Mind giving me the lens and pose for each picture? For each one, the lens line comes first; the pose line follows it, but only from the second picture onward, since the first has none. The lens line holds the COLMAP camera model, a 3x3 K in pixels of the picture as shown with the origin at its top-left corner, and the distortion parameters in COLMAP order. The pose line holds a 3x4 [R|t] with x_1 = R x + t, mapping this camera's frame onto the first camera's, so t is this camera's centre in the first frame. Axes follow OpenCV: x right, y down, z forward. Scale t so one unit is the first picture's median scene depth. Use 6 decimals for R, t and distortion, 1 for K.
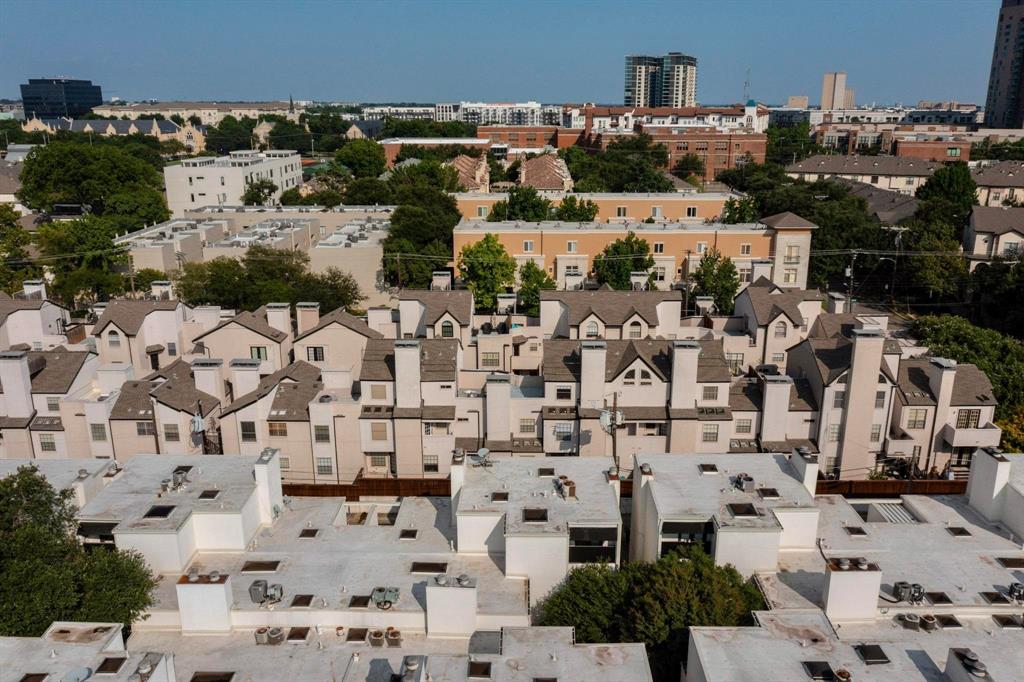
lens RADIAL K [[798.6, 0, 512.0], [0, 798.6, 341.0], [0, 0, 1]] dist [-0.005839, -0.008724]
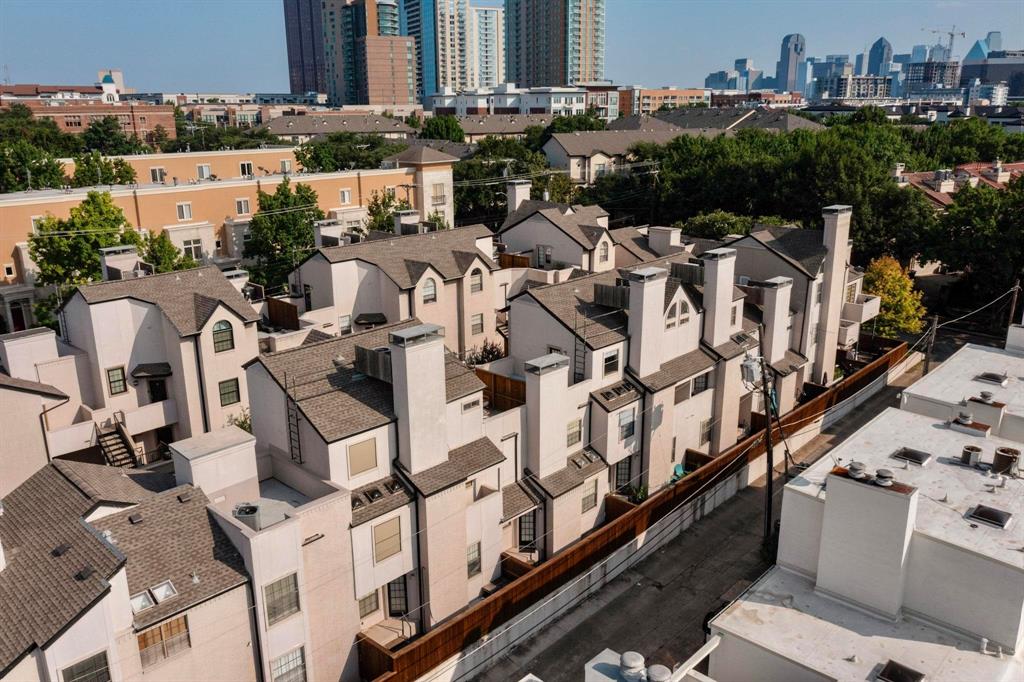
lens RADIAL K [[798.6, 0, 512.0], [0, 798.6, 341.0], [0, 0, 1]] dist [-0.005839, -0.008724]
pose [[0.673878, -0.211377, 0.707961, -0.305148], [0.214406, 0.972916, 0.086402, -0.014956], [-0.707050, 0.093567, 0.700946, 0.457806]]
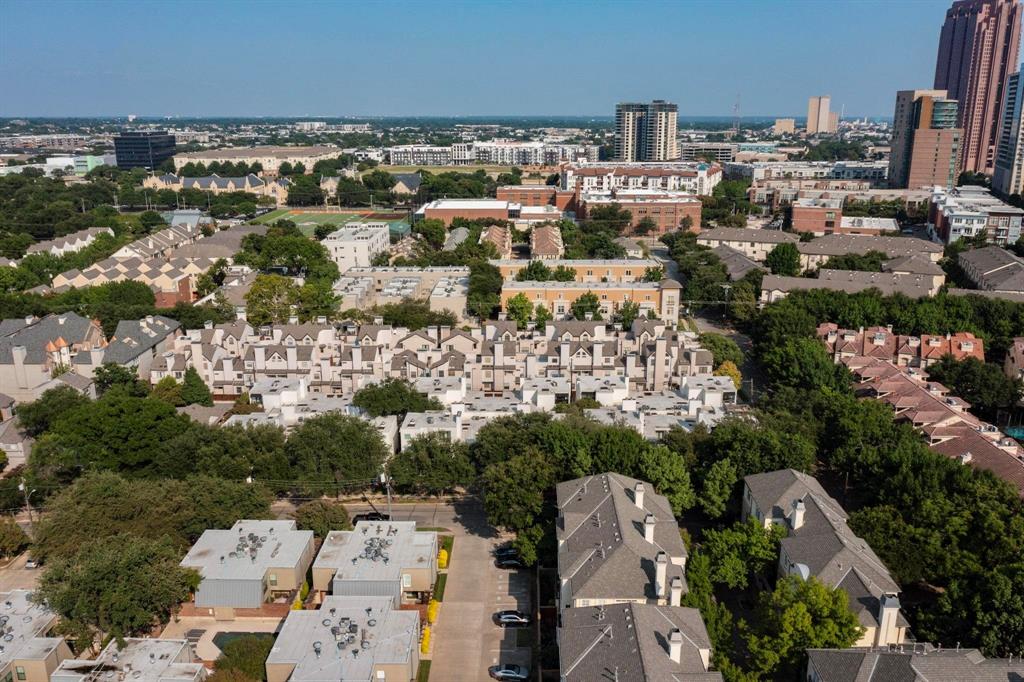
lens RADIAL K [[798.6, 0, 512.0], [0, 798.6, 341.0], [0, 0, 1]] dist [-0.005839, -0.008724]
pose [[0.999999, -0.000228, -0.001636, -0.057652], [0.000208, 0.999927, -0.012087, 0.022970], [0.001638, 0.012086, 0.999926, -1.295723]]
